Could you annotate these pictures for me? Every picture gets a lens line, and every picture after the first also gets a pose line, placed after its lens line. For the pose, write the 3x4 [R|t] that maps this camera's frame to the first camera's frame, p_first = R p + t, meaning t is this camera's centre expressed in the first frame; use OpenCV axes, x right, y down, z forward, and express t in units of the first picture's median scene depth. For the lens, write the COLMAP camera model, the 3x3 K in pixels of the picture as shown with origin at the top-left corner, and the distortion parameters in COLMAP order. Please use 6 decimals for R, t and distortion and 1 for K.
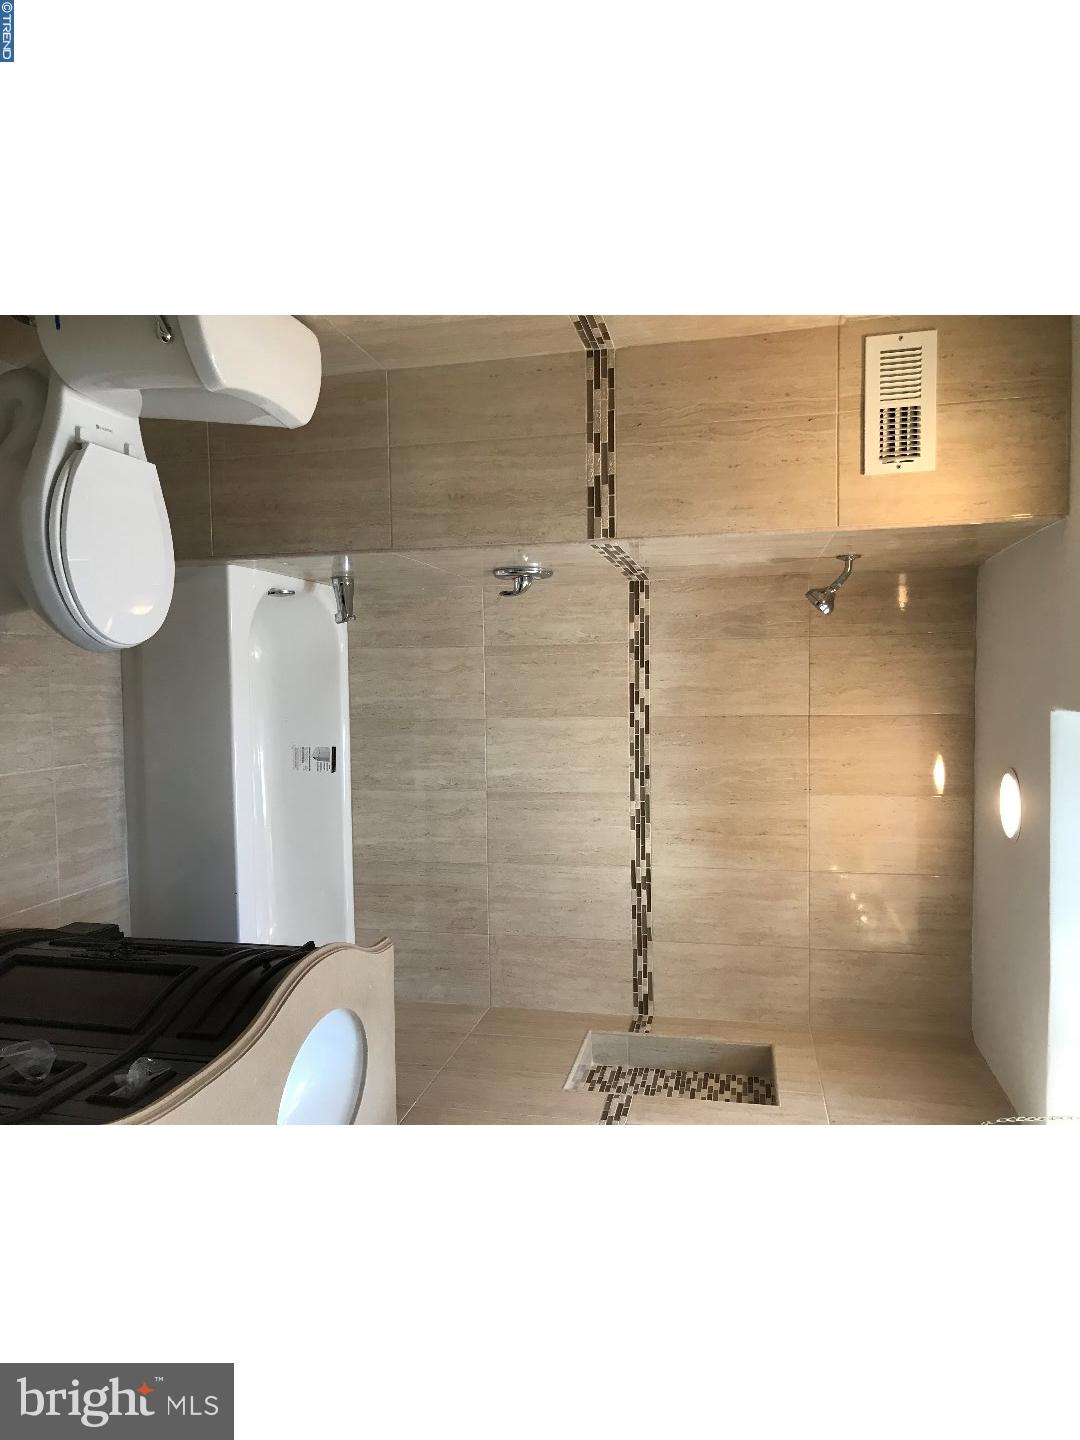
lens RADIAL K [[880.2, 0, 545.9], [0, 880.2, 729.2], [0, 0, 1]] dist [0.026529, -0.026146]
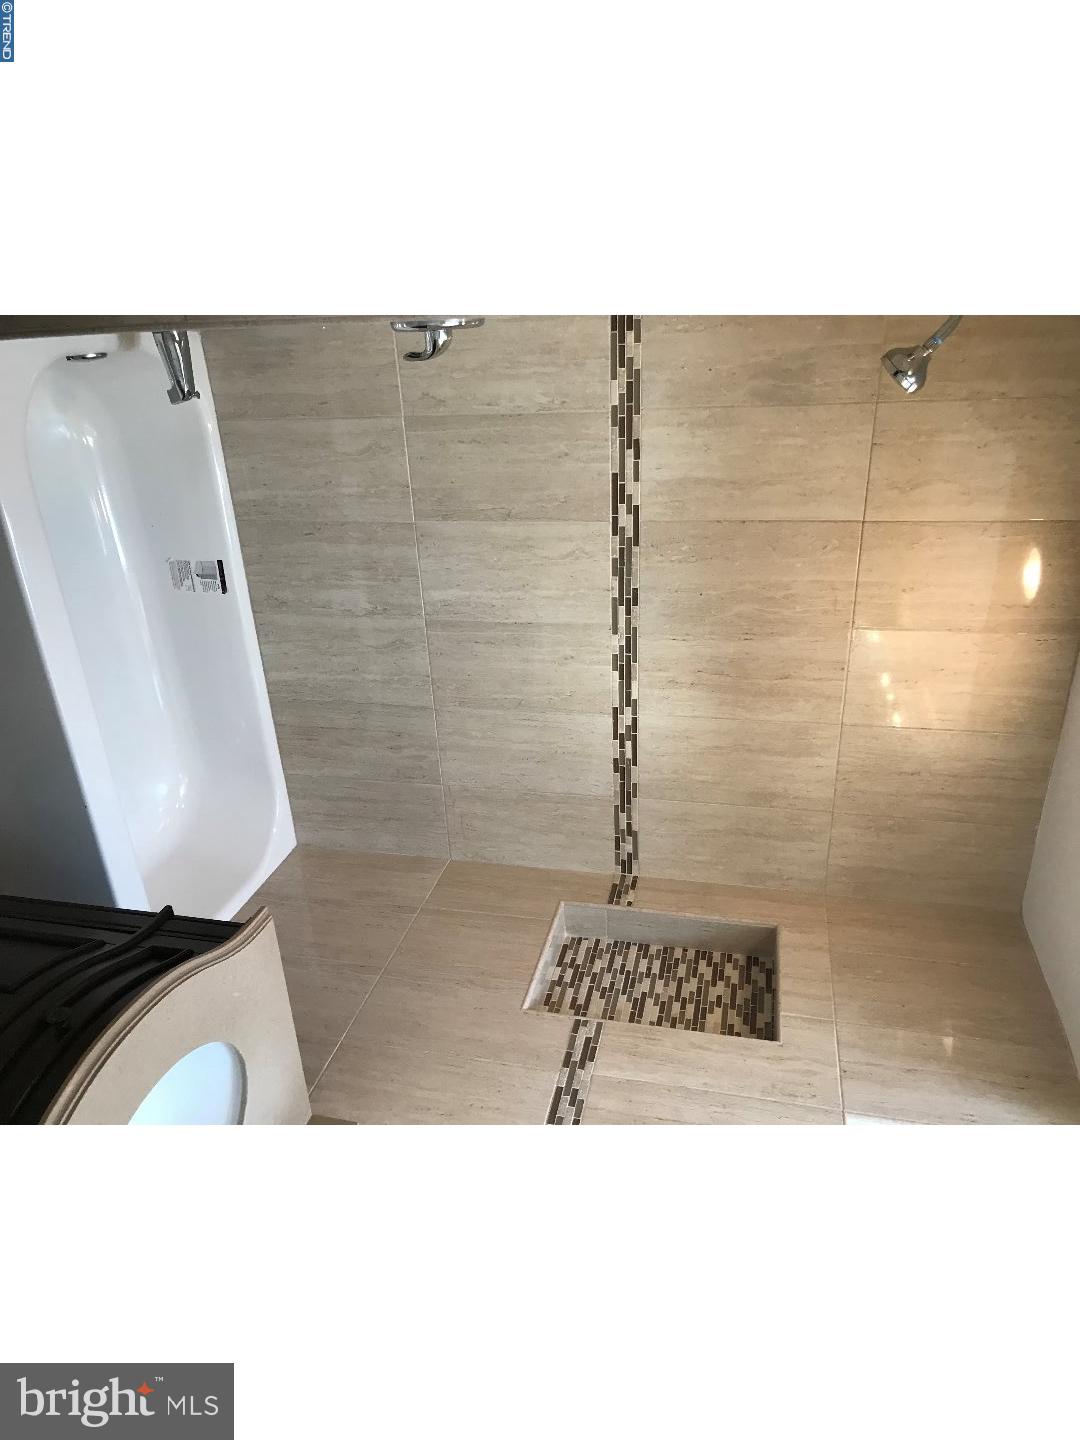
lens RADIAL K [[880.2, 0, 542.8], [0, 880.2, 725.8], [0, 0, 1]] dist [0.026529, -0.026146]
pose [[0.999438, -0.018389, -0.028043, 0.058992], [0.027449, 0.928974, 0.369126, -0.131907], [0.019263, -0.369688, 0.928956, 0.279665]]
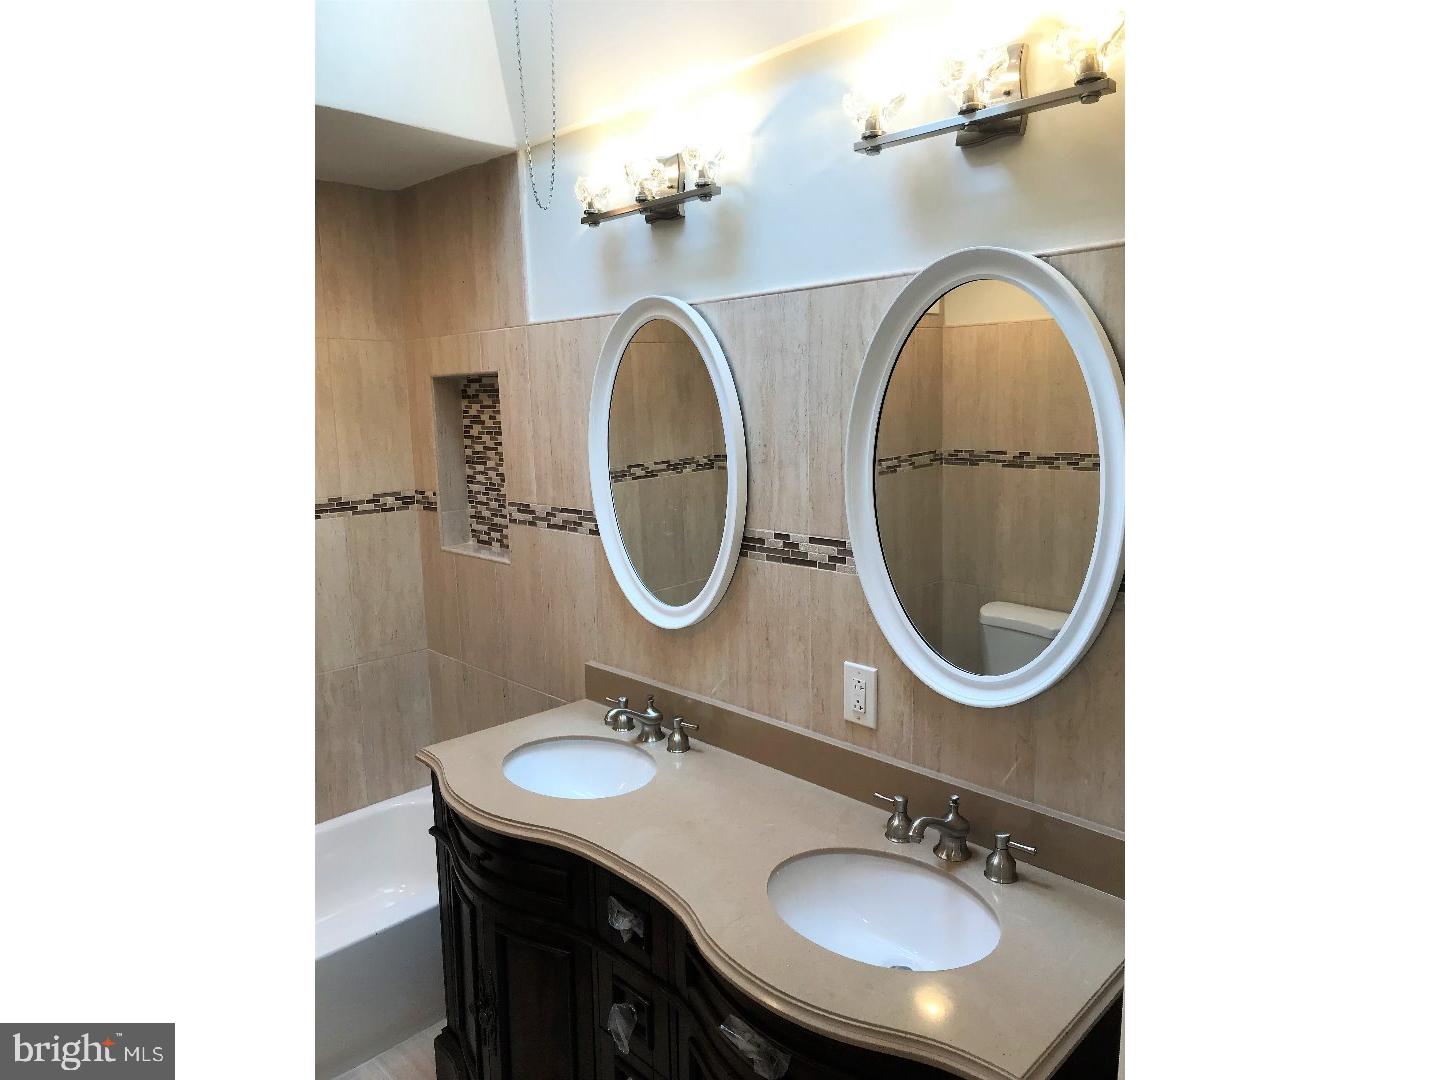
lens RADIAL K [[880.2, 0, 725.5], [0, 880.2, 532.7], [0, 0, 1]] dist [0.026529, -0.026146]
pose [[-0.160011, -0.986998, 0.015236, -0.001483], [0.733650, -0.108584, 0.670796, -0.112720], [-0.660420, 0.118512, 0.741485, 0.001636]]
